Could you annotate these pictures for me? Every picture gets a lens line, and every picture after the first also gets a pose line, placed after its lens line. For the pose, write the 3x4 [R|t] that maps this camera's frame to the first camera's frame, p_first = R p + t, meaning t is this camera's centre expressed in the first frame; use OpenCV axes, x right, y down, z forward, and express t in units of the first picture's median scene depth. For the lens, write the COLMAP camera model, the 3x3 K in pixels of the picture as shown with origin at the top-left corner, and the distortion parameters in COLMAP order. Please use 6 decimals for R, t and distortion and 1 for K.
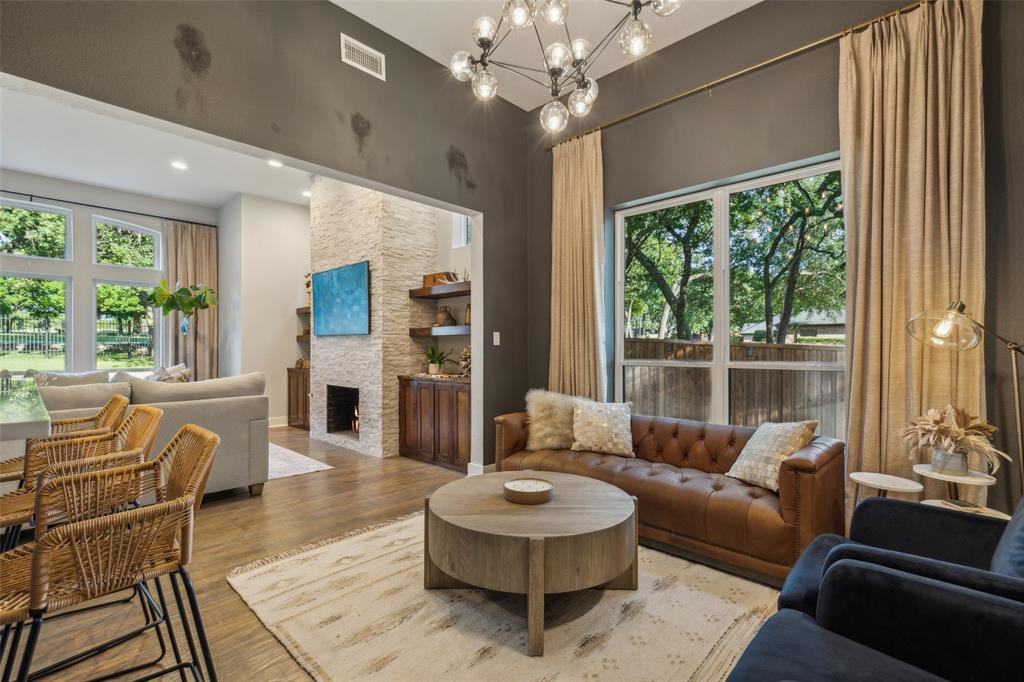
lens RADIAL K [[462.5, 0, 516.4], [0, 462.5, 347.8], [0, 0, 1]] dist [0.005272, -0.000476]
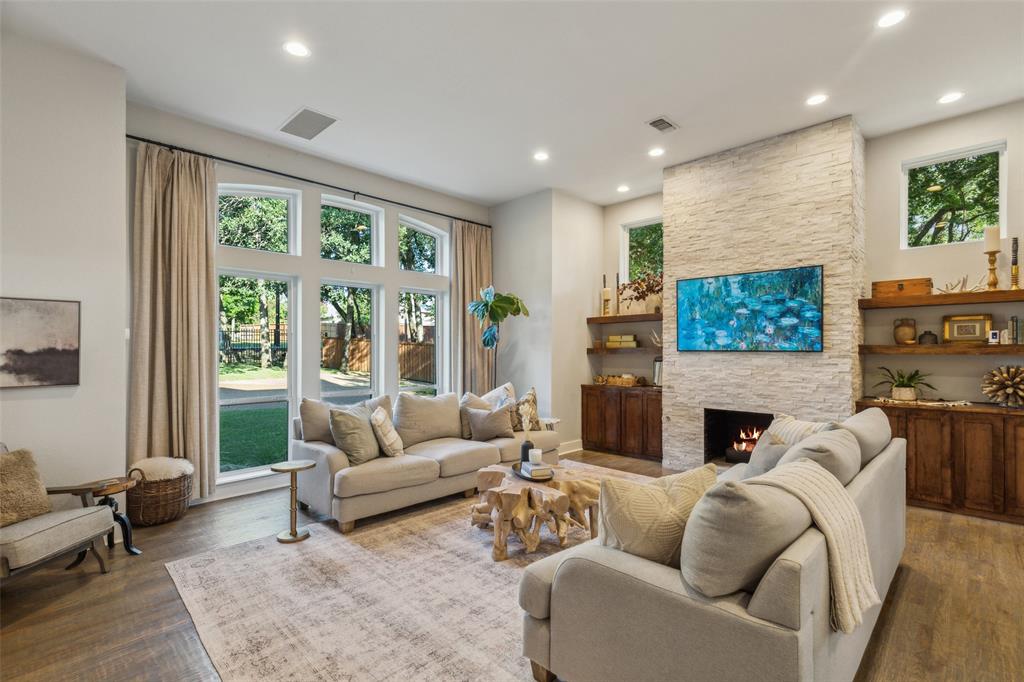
lens RADIAL K [[462.5, 0, 512.0], [0, 462.5, 344.6], [0, 0, 1]] dist [0.005272, -0.000476]
pose [[0.999942, -0.005133, -0.009449, -1.698982], [0.005066, 0.999961, -0.007171, -0.078107], [0.009486, 0.007122, 0.999930, 0.298840]]
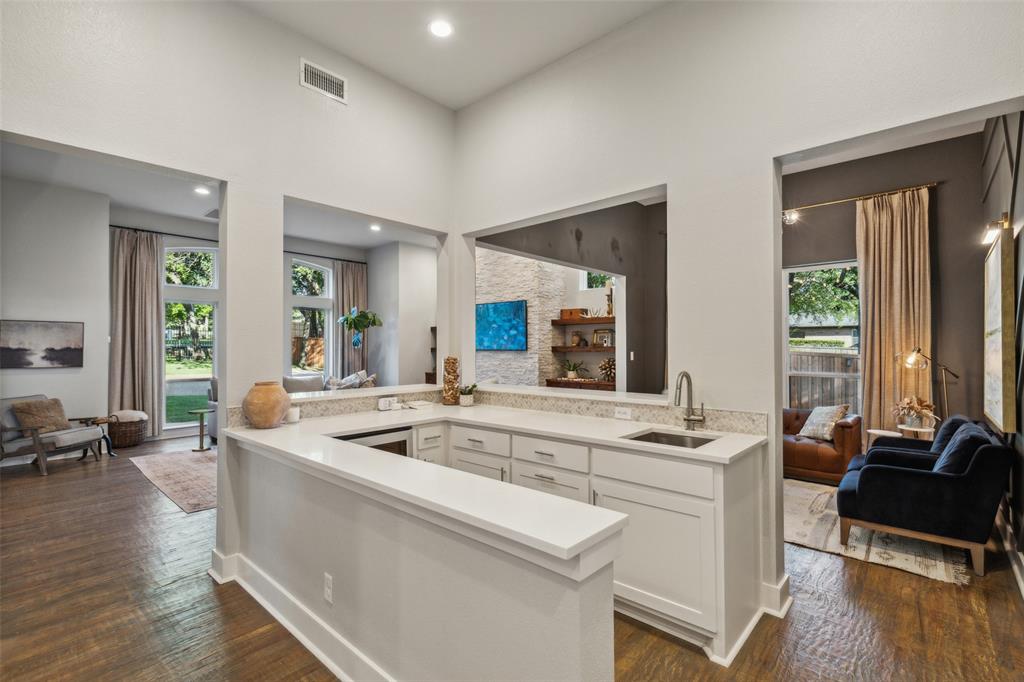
lens RADIAL K [[462.5, 0, 515.7], [0, 462.5, 342.3], [0, 0, 1]] dist [0.005272, -0.000476]
pose [[0.999609, -0.001670, 0.027916, -0.761034], [0.001895, 0.999966, -0.008032, -0.086032], [-0.027902, 0.008082, 0.999578, -0.861857]]
